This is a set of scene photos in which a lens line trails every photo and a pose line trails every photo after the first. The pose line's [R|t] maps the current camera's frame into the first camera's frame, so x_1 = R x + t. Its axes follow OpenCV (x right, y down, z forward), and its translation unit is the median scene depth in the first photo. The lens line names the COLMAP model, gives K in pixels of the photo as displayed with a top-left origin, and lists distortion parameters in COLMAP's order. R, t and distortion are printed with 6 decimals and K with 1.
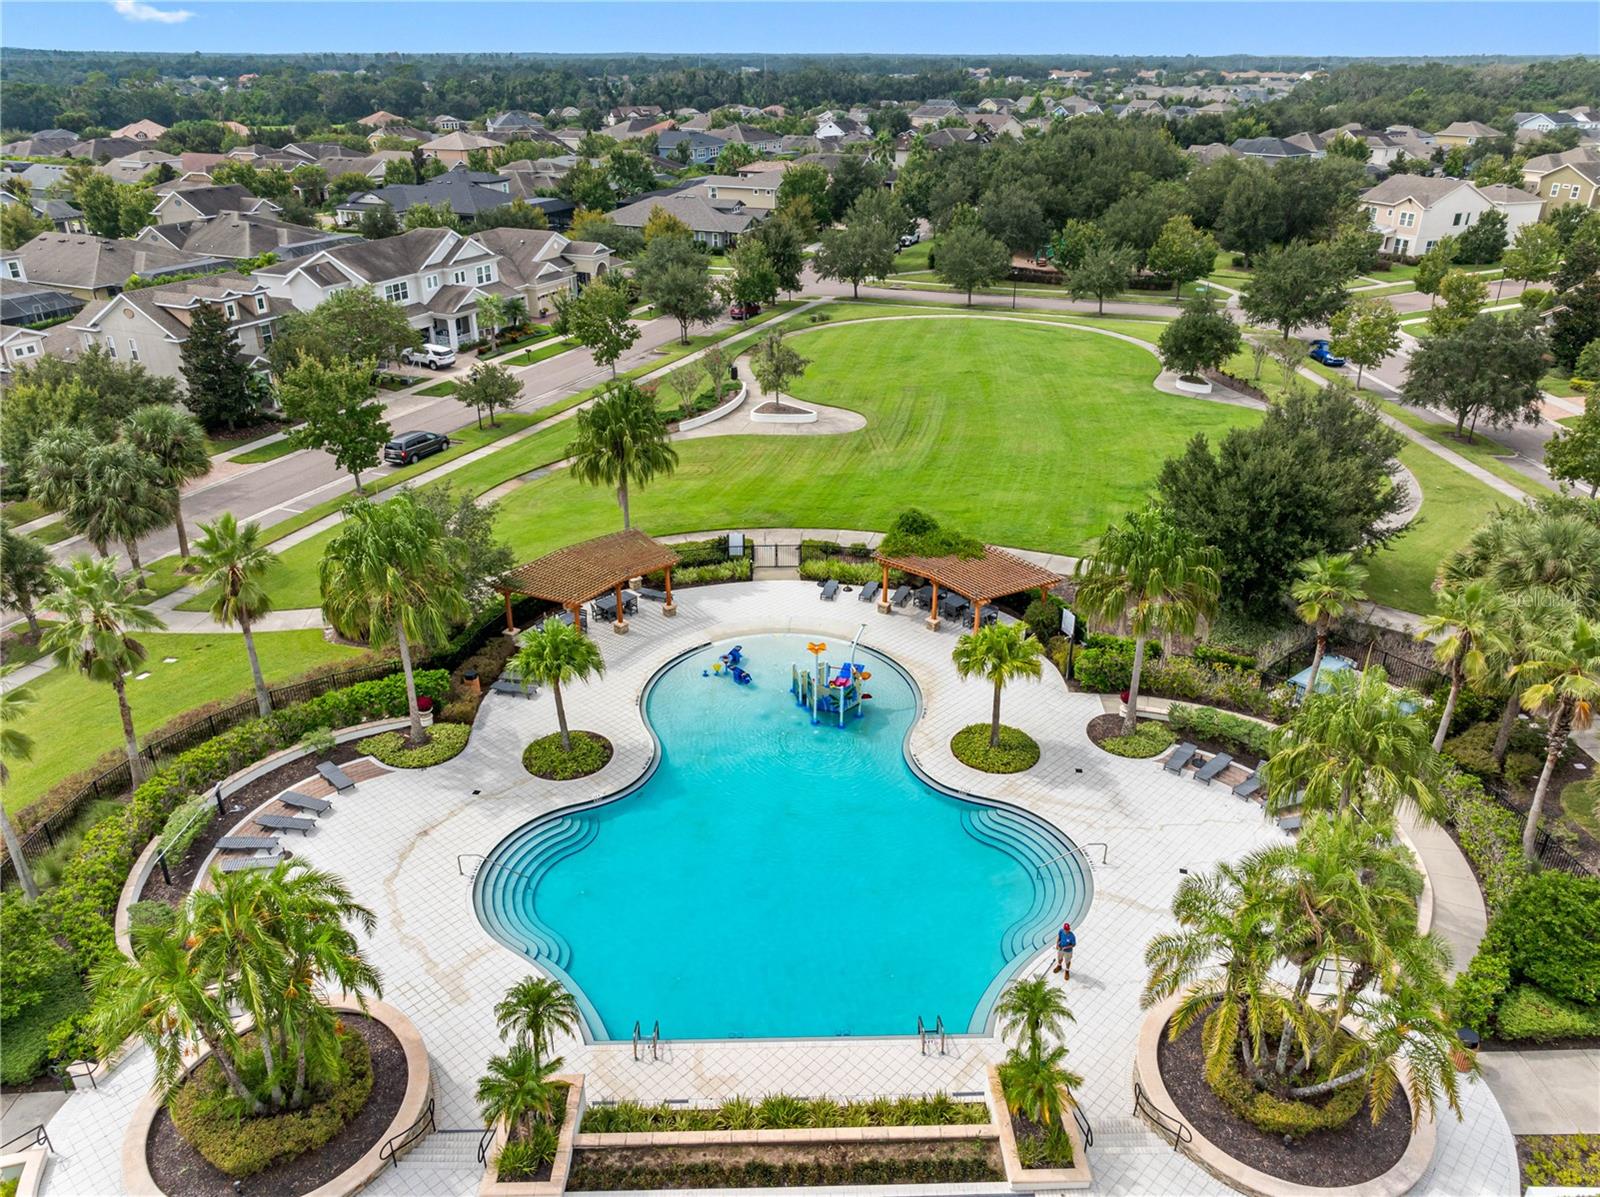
lens RADIAL K [[1106.7, 0, 800.0], [0, 1106.7, 598.5], [0, 0, 1]] dist [-0.003942, -0.022988]
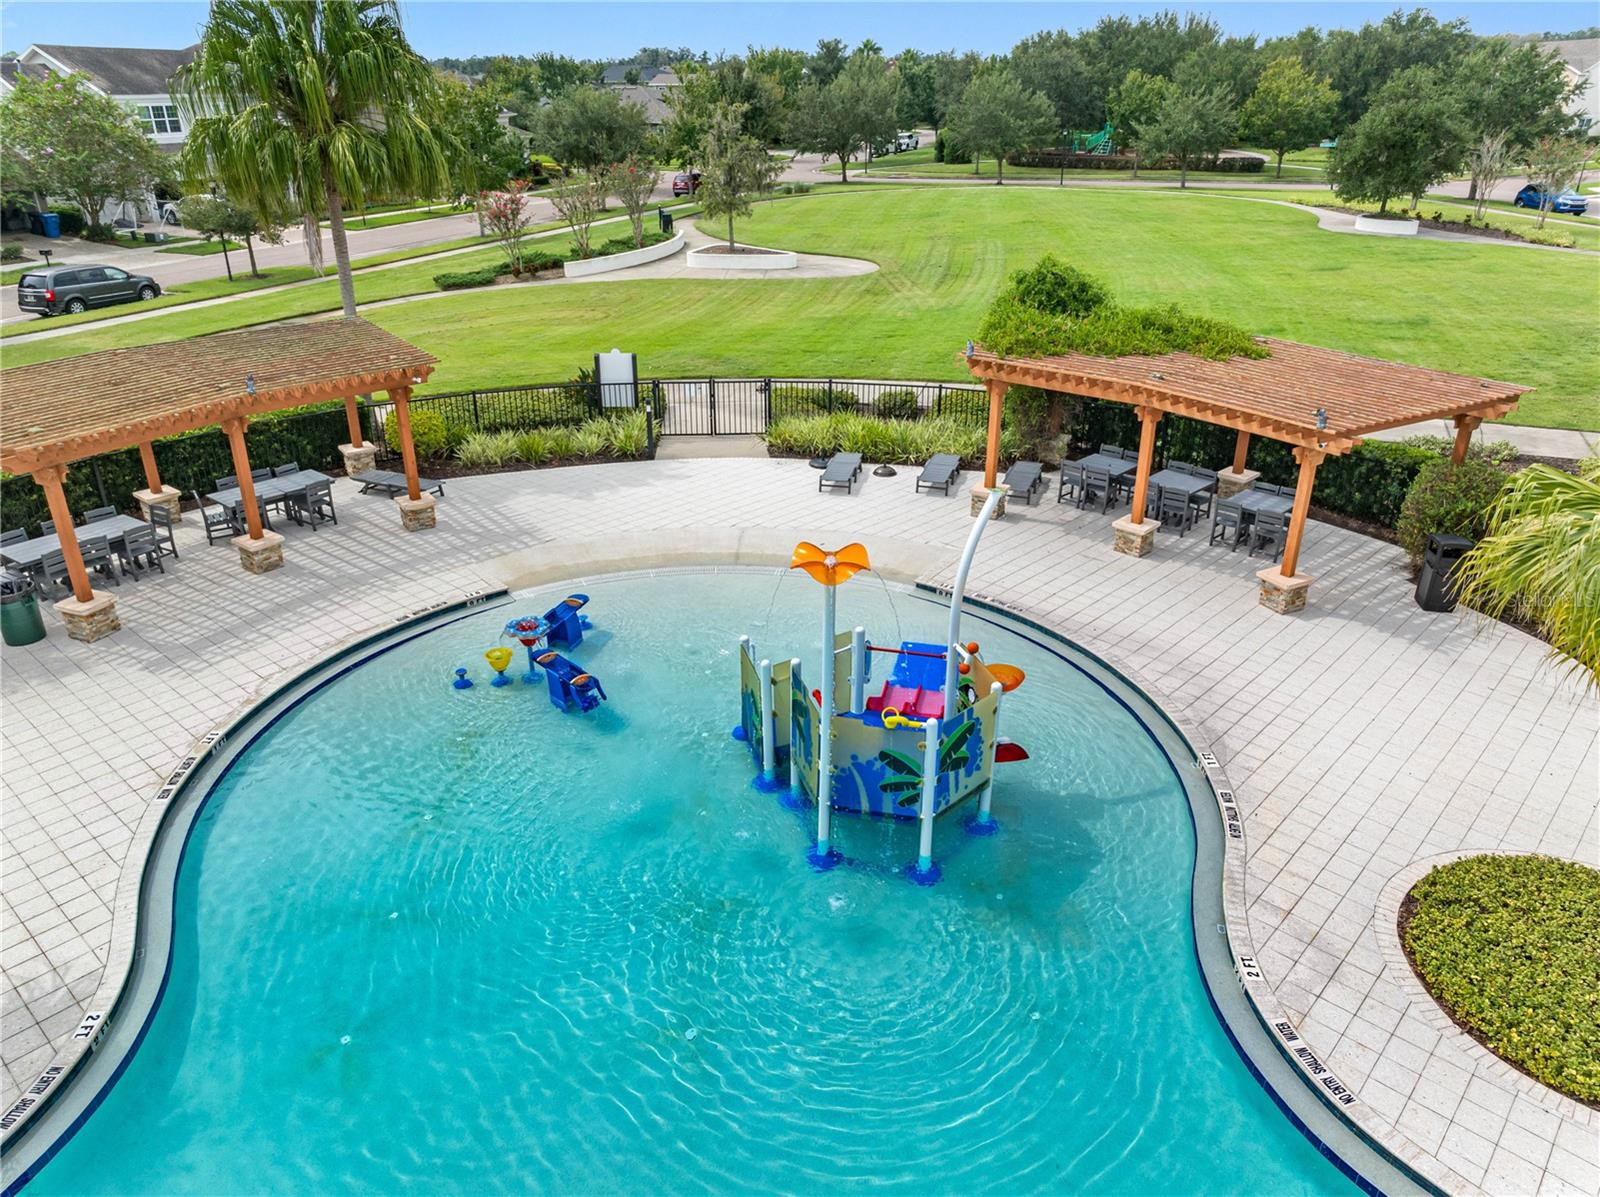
lens RADIAL K [[1106.7, 0, 800.0], [0, 1106.7, 598.5], [0, 0, 1]] dist [-0.003942, -0.022988]
pose [[0.999683, -0.010453, 0.022916, 0.002133], [0.010812, 0.999820, -0.015621, 0.044950], [-0.022749, 0.015864, 0.999615, 0.604692]]
